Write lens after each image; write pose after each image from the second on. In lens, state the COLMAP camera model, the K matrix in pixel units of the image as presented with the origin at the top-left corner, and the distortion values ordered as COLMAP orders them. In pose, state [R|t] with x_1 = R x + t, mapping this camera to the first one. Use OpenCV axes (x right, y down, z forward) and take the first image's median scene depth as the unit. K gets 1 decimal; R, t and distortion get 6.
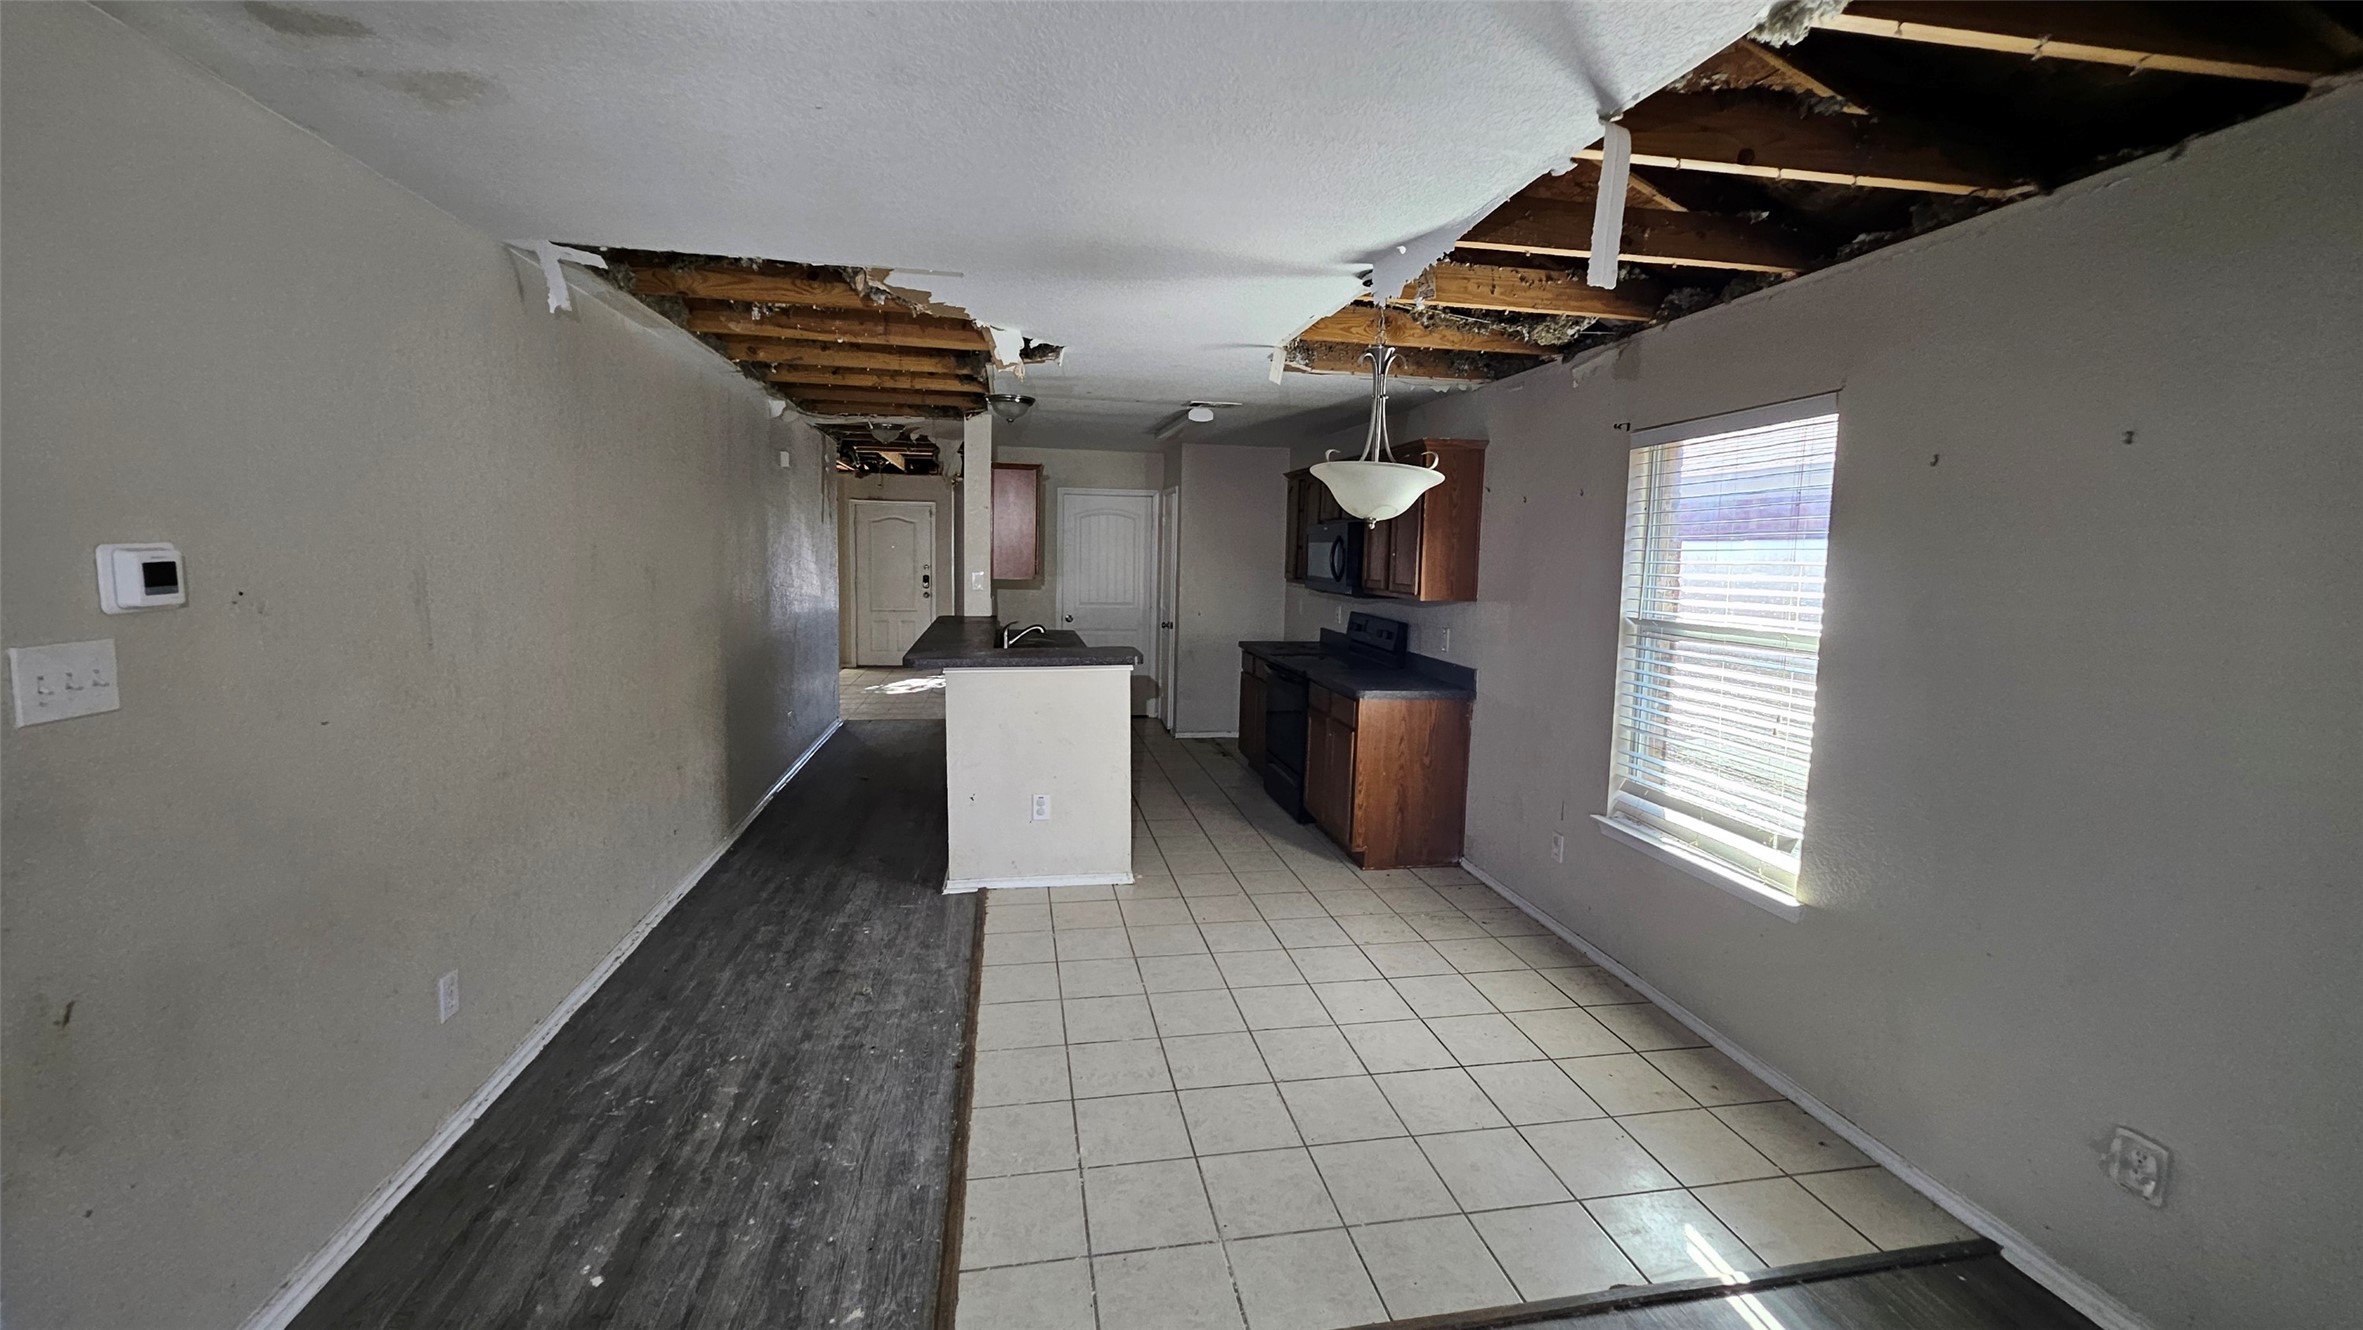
lens RADIAL K [[937.8, 0, 1161.7], [0, 937.8, 658.9], [0, 0, 1]] dist [0.003205, 0.000380]
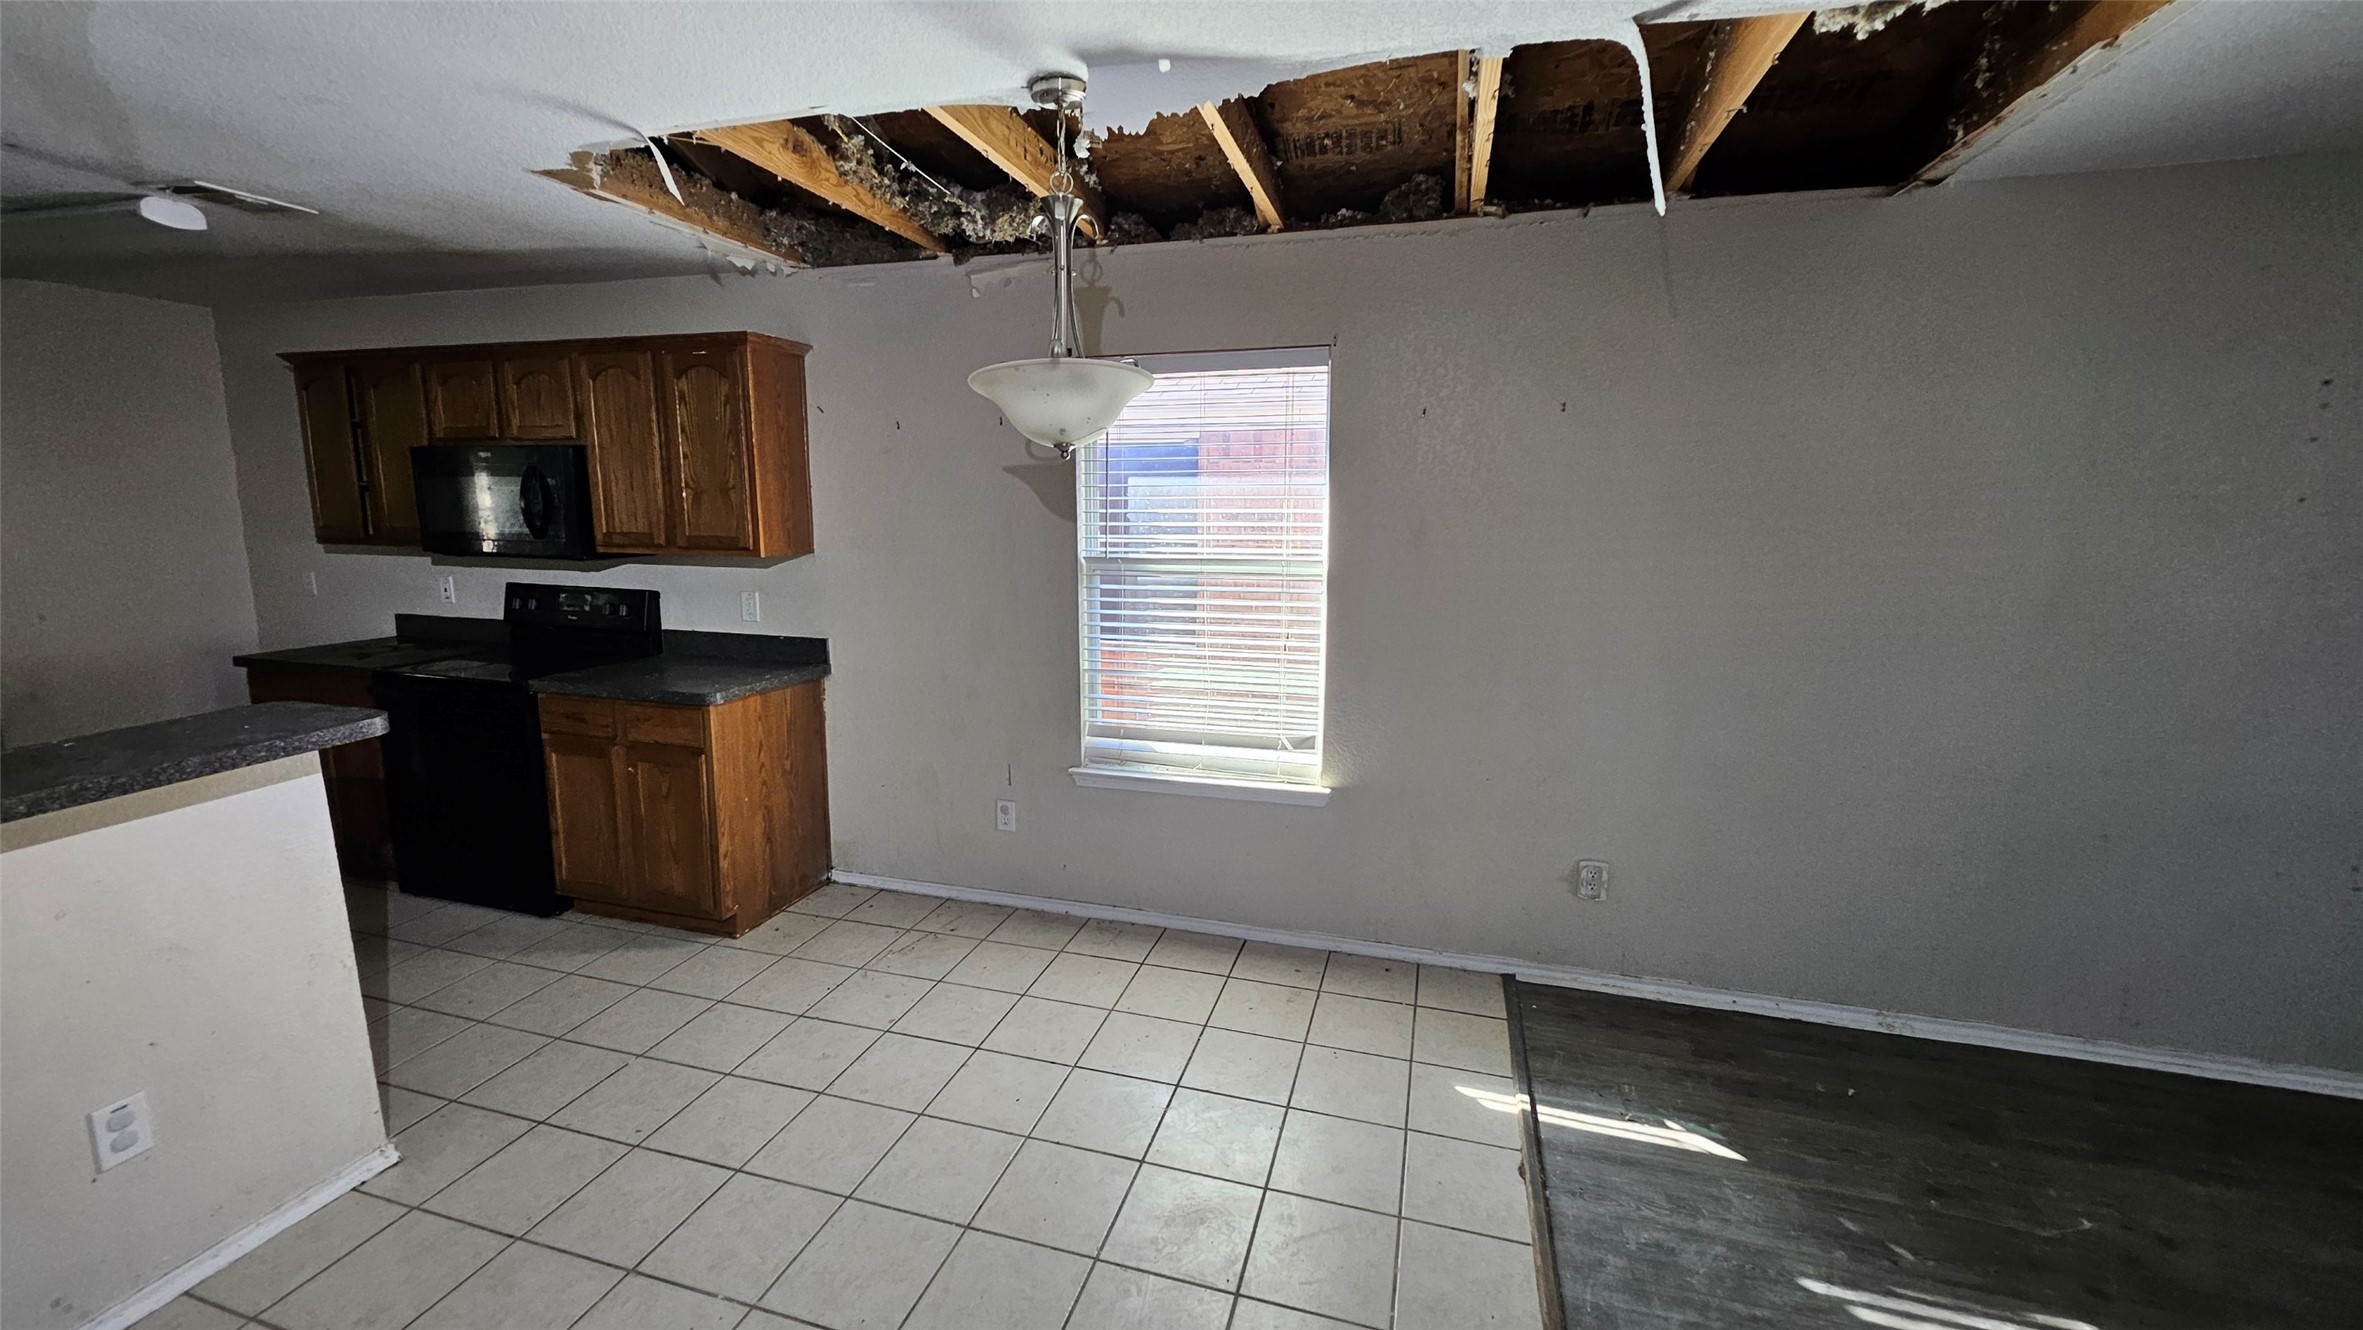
lens RADIAL K [[937.8, 0, 1171.6], [0, 937.8, 650.4], [0, 0, 1]] dist [0.003205, 0.000380]
pose [[0.432108, -0.160994, 0.887335, -0.307339], [0.108000, 0.986093, 0.126319, -0.058564], [-0.895332, 0.041249, 0.443486, 0.476208]]
